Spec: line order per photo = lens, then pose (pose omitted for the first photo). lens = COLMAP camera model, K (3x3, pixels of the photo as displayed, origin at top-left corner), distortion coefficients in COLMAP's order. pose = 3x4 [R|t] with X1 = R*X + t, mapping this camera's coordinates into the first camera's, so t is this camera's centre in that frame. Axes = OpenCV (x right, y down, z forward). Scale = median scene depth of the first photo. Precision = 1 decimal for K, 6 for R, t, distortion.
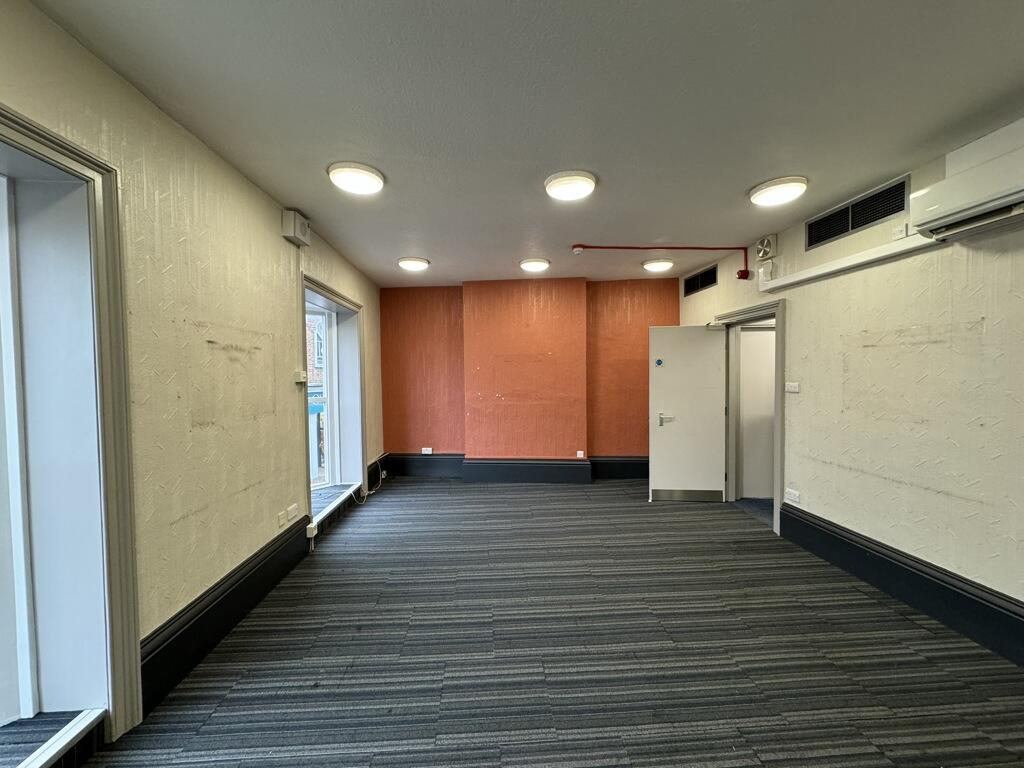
lens RADIAL K [[406.3, 0, 511.4], [0, 406.3, 384.0], [0, 0, 1]] dist [0.001441, 0.000490]
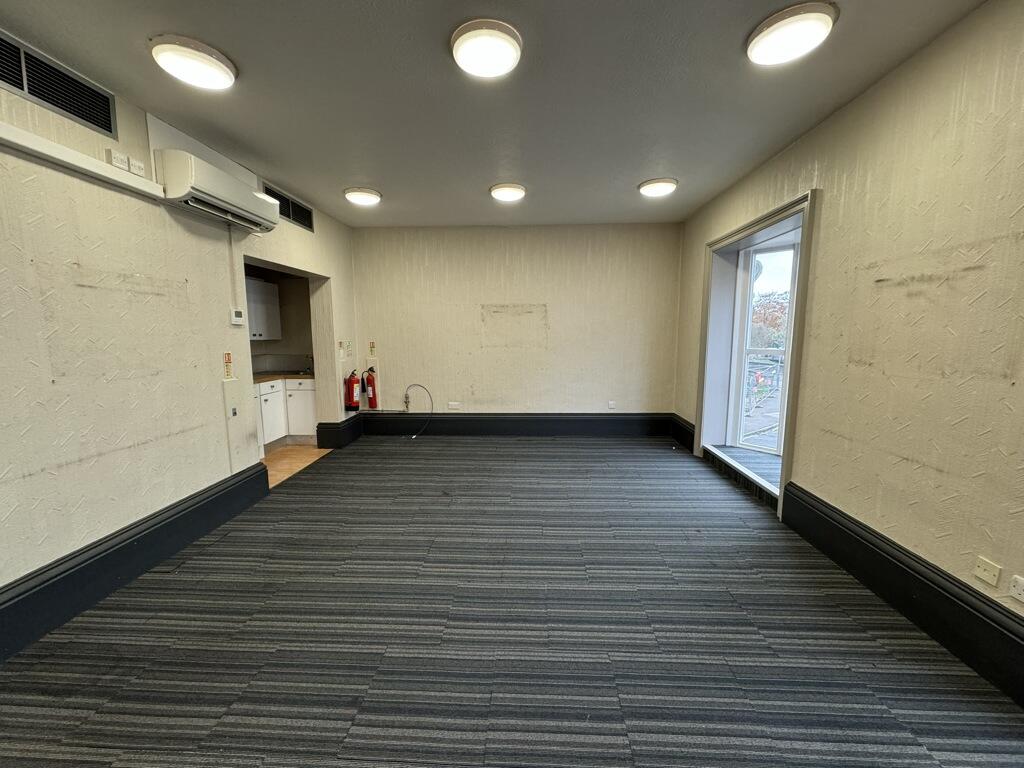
lens RADIAL K [[406.3, 0, 511.4], [0, 406.3, 384.0], [0, 0, 1]] dist [0.001441, 0.000490]
pose [[-0.993193, -0.001907, 0.116463, 0.019506], [0.015960, 0.988207, 0.152291, -0.020185], [-0.115380, 0.153113, -0.981450, 1.930519]]
